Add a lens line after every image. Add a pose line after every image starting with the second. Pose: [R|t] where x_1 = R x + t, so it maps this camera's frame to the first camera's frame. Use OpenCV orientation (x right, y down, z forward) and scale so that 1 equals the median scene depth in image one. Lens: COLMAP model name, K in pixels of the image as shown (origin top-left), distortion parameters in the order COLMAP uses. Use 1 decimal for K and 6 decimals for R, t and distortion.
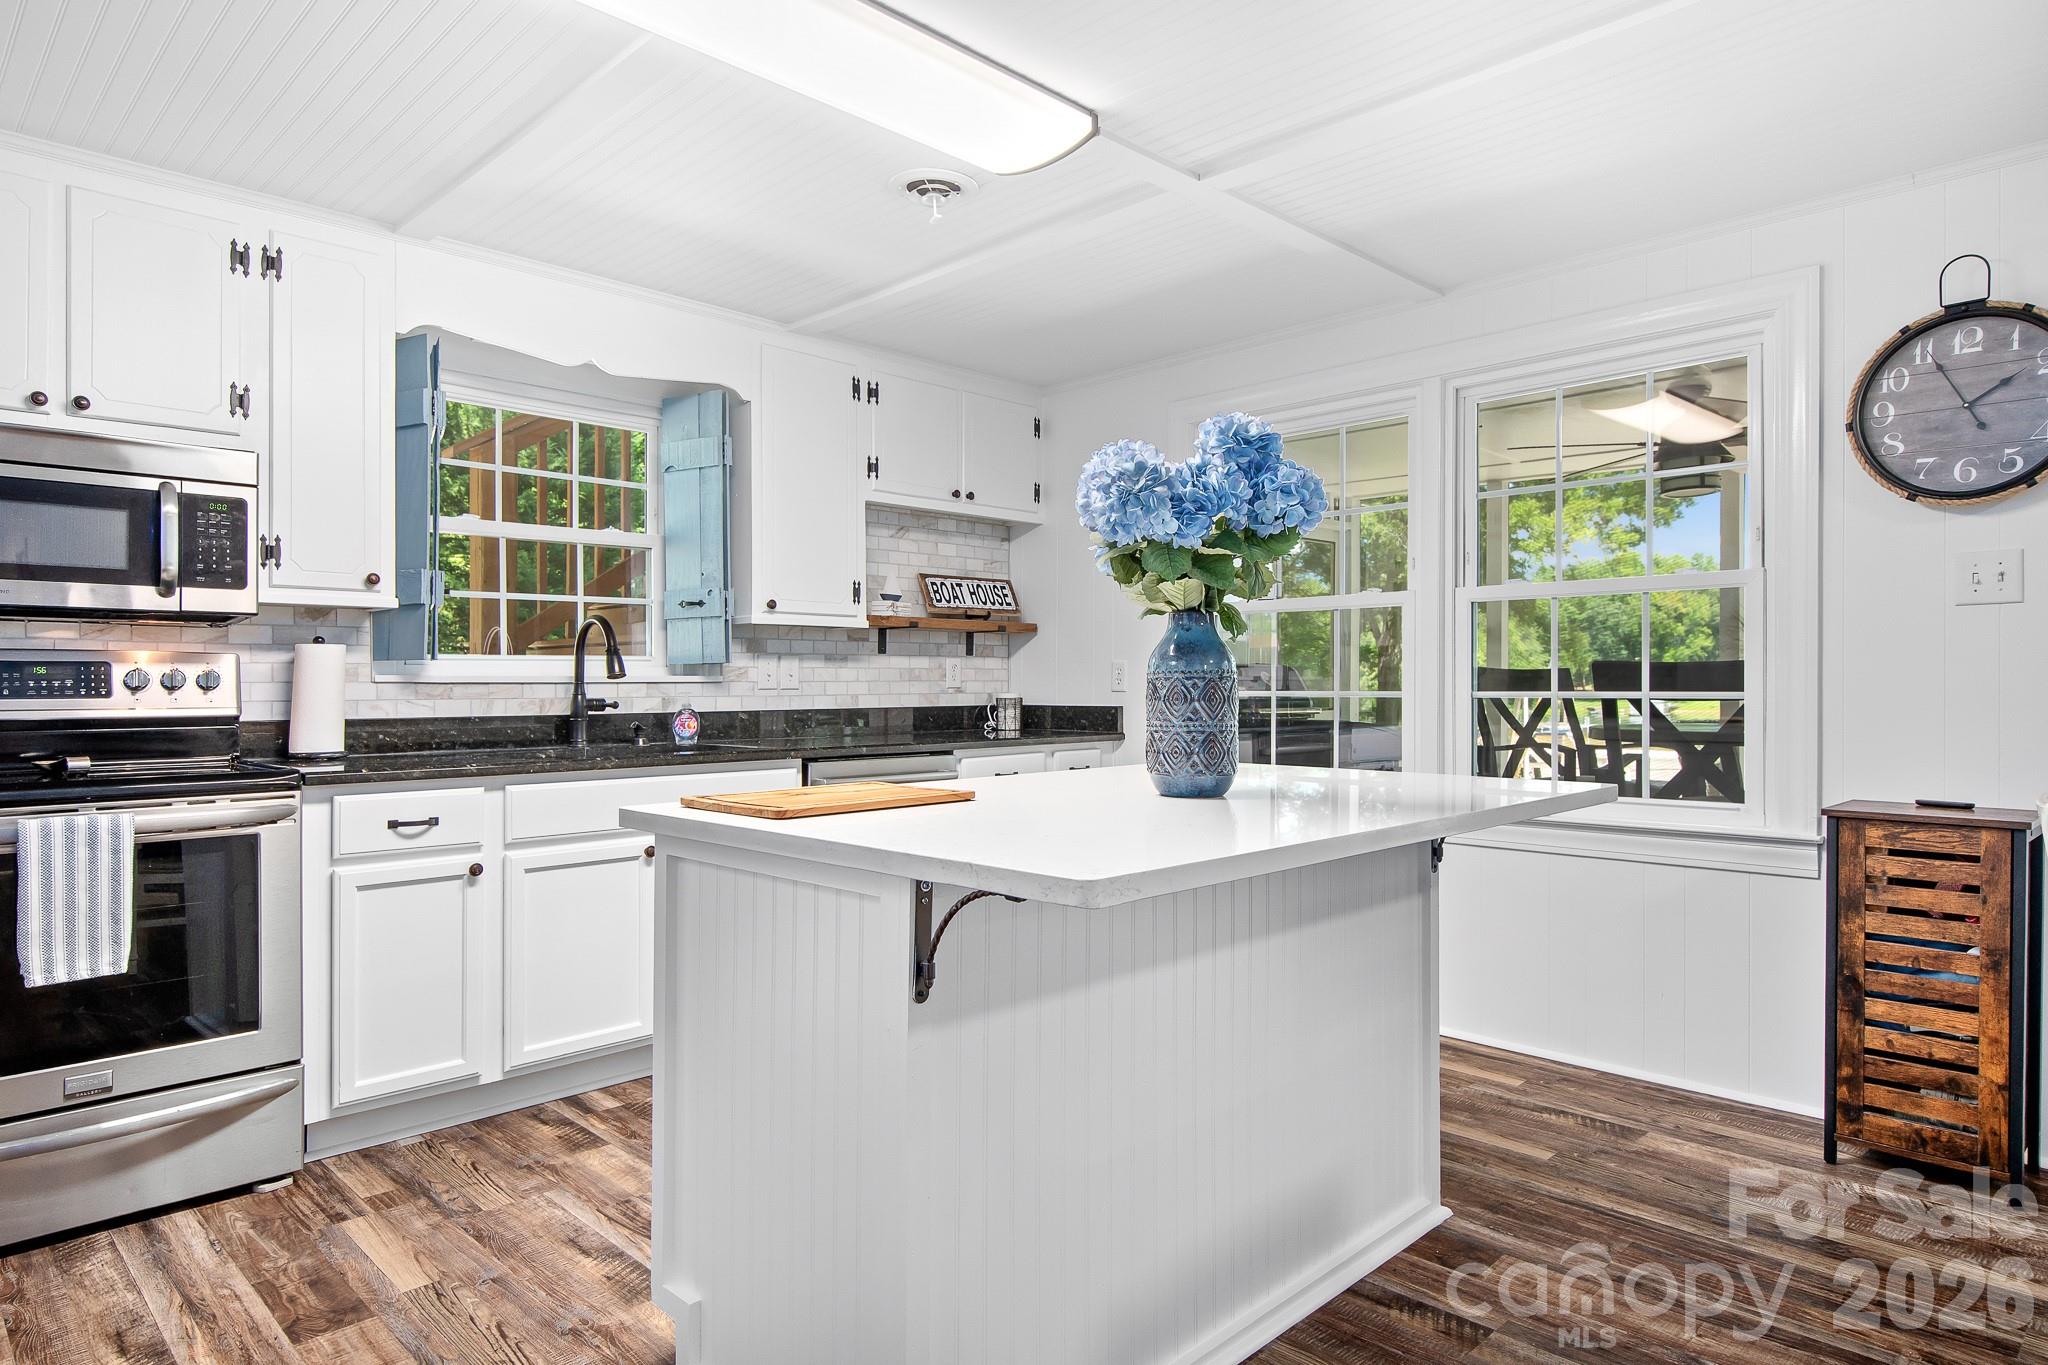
lens RADIAL K [[1216.0, 0, 1032.5], [0, 1216.0, 680.5], [0, 0, 1]] dist [0.012164, -0.002381]
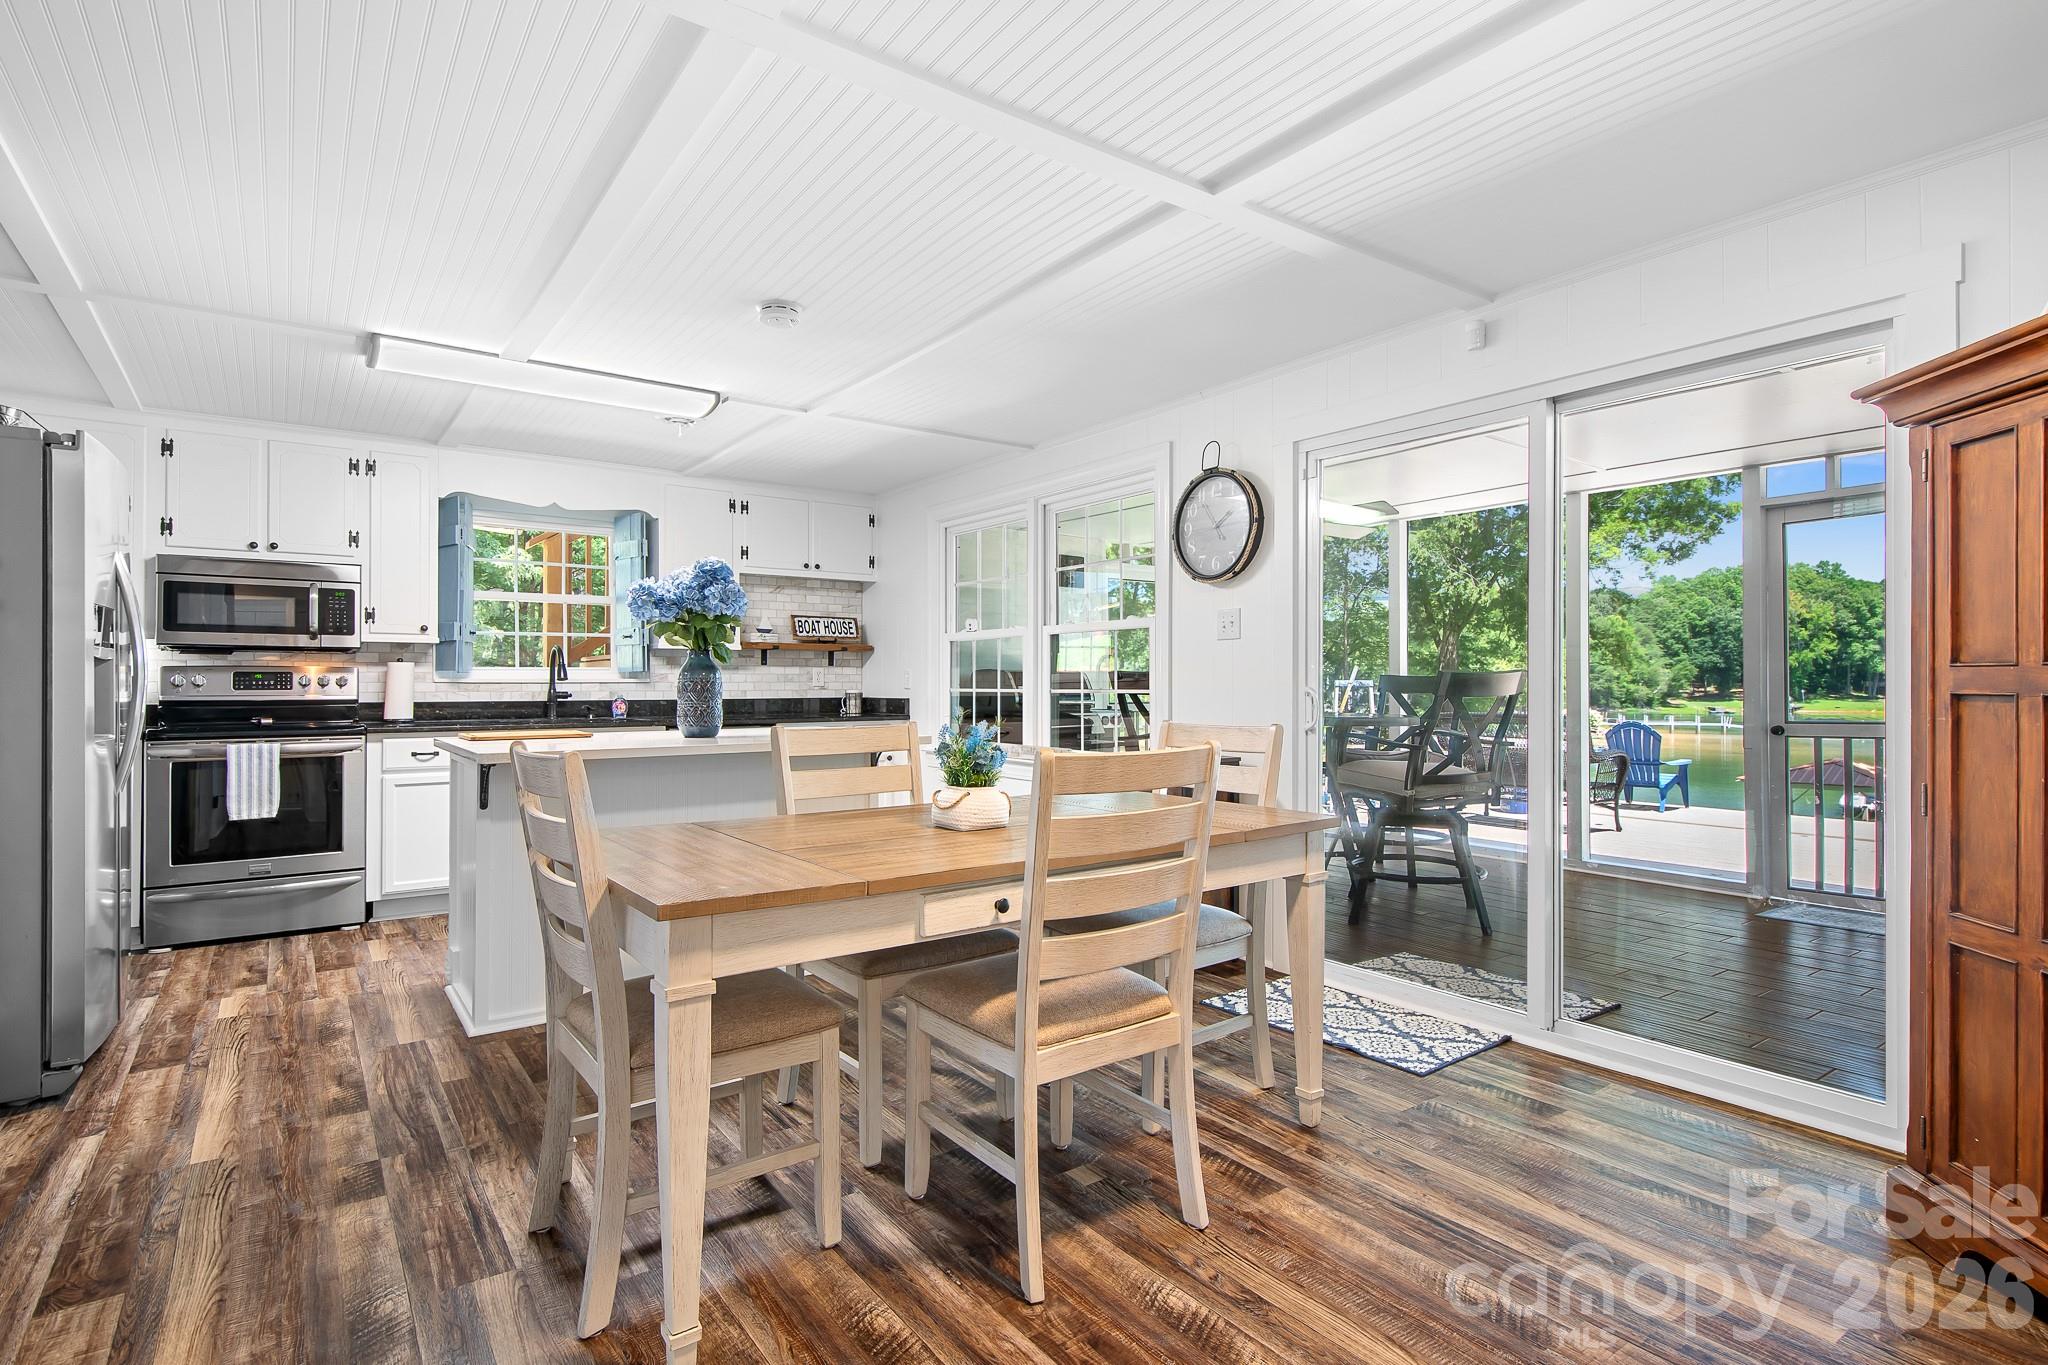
lens RADIAL K [[1036.1, 0, 1027.2], [0, 1036.1, 680.6], [0, 0, 1]] dist [0.015335, -0.007185]
pose [[0.988072, 0.000652, -0.153989, 0.647188], [-0.000776, 0.999999, -0.000746, -0.001202], [0.153989, 0.000856, 0.988072, -0.464241]]
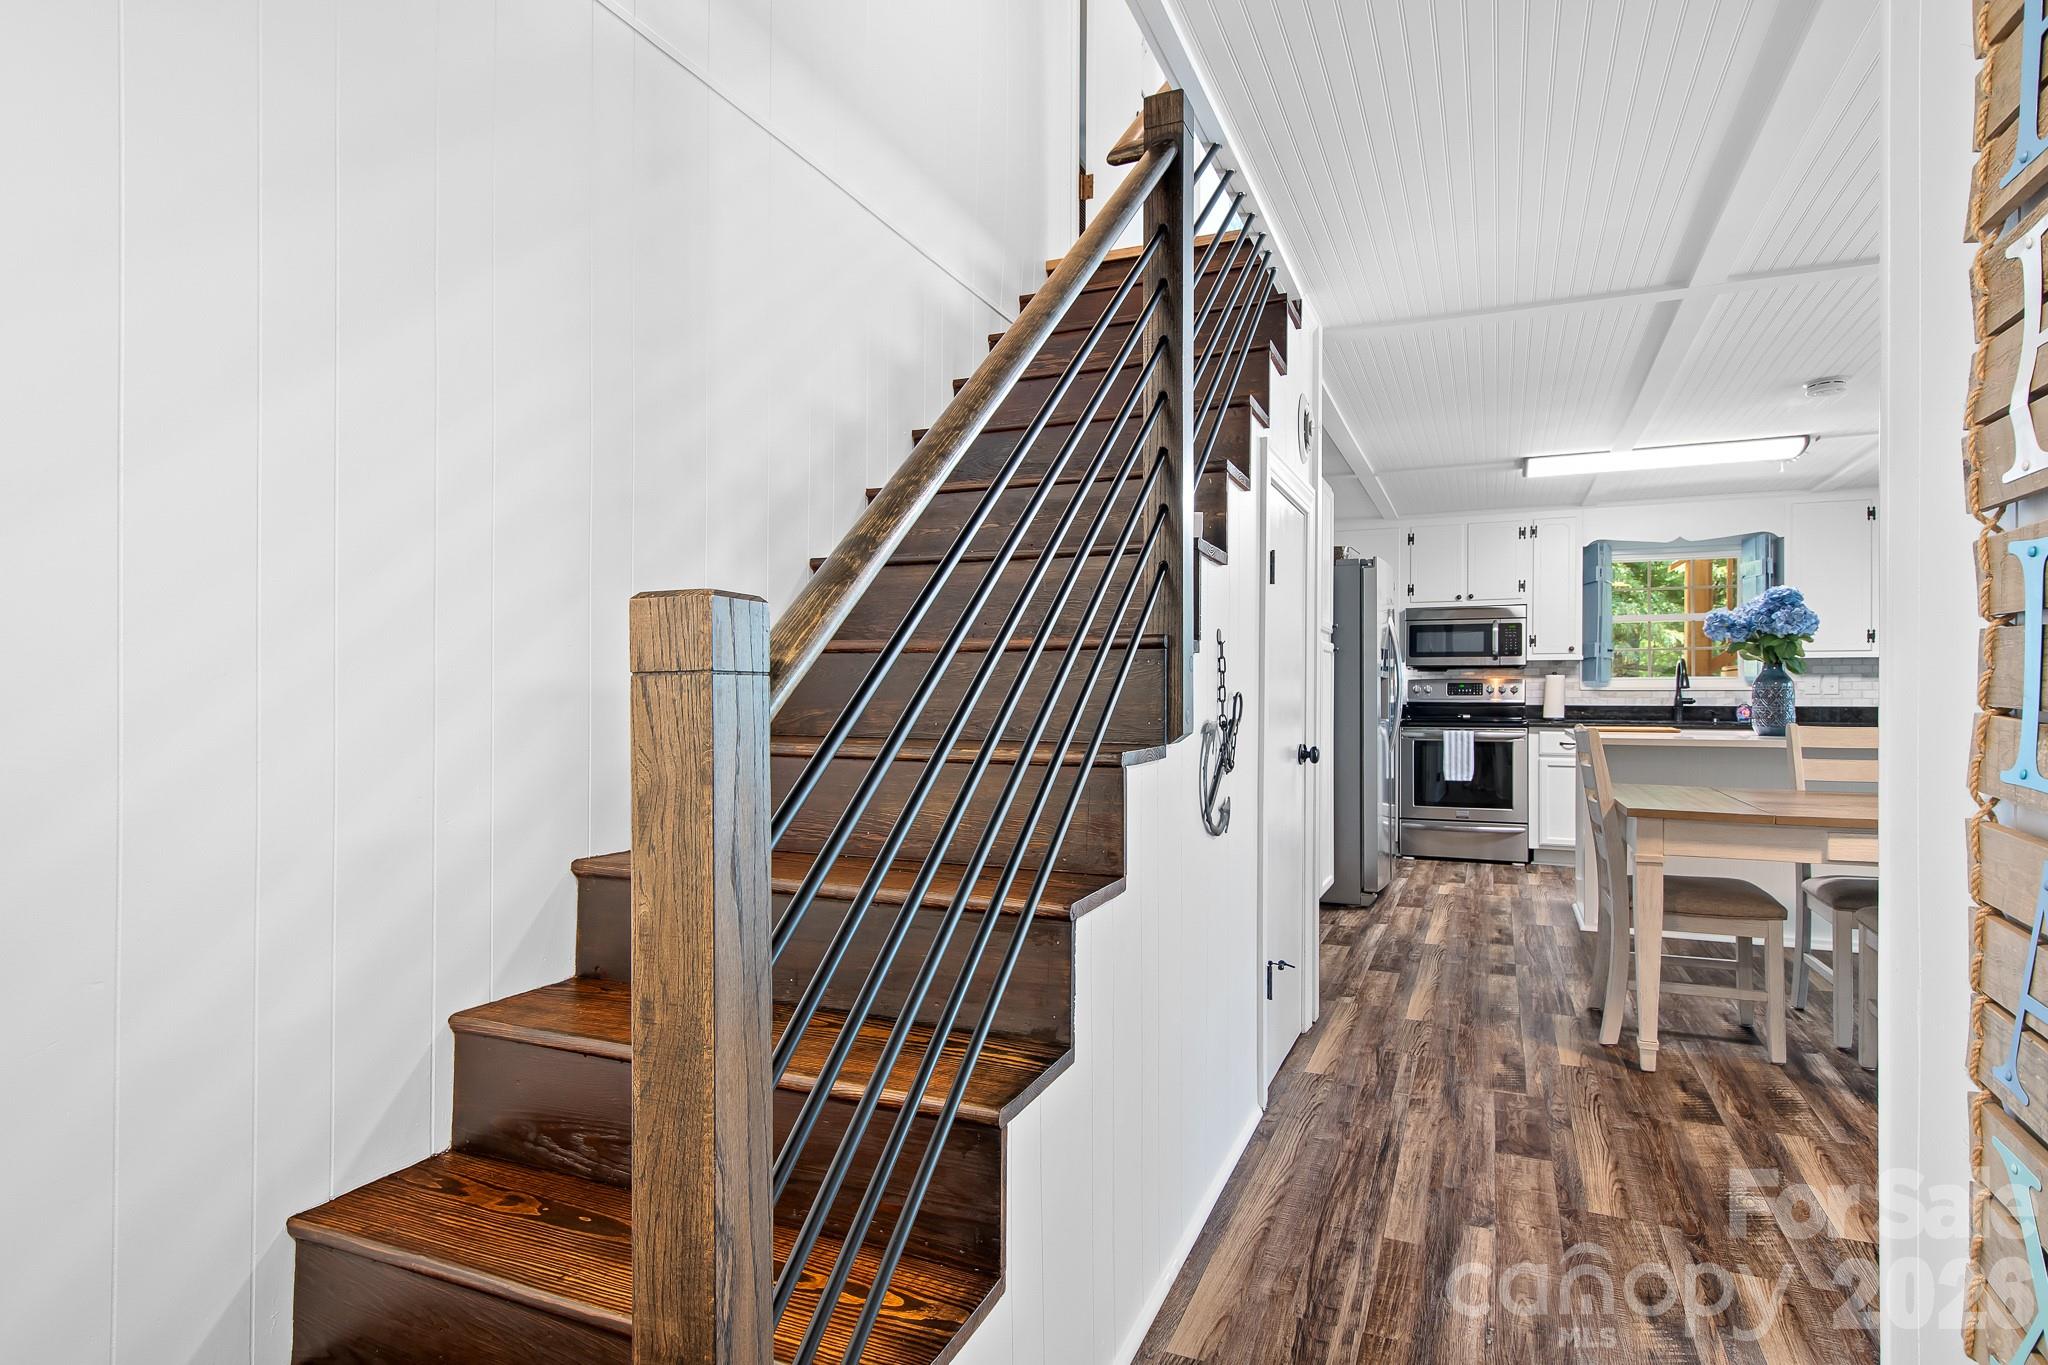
lens RADIAL K [[1036.1, 0, 1043.2], [0, 1036.1, 693.0], [0, 0, 1]] dist [0.015335, -0.007185]
pose [[0.379484, 0.002930, -0.925194, 1.024022], [0.002005, 0.999990, 0.003989, -0.003578], [0.925196, -0.003368, 0.379474, -0.809720]]
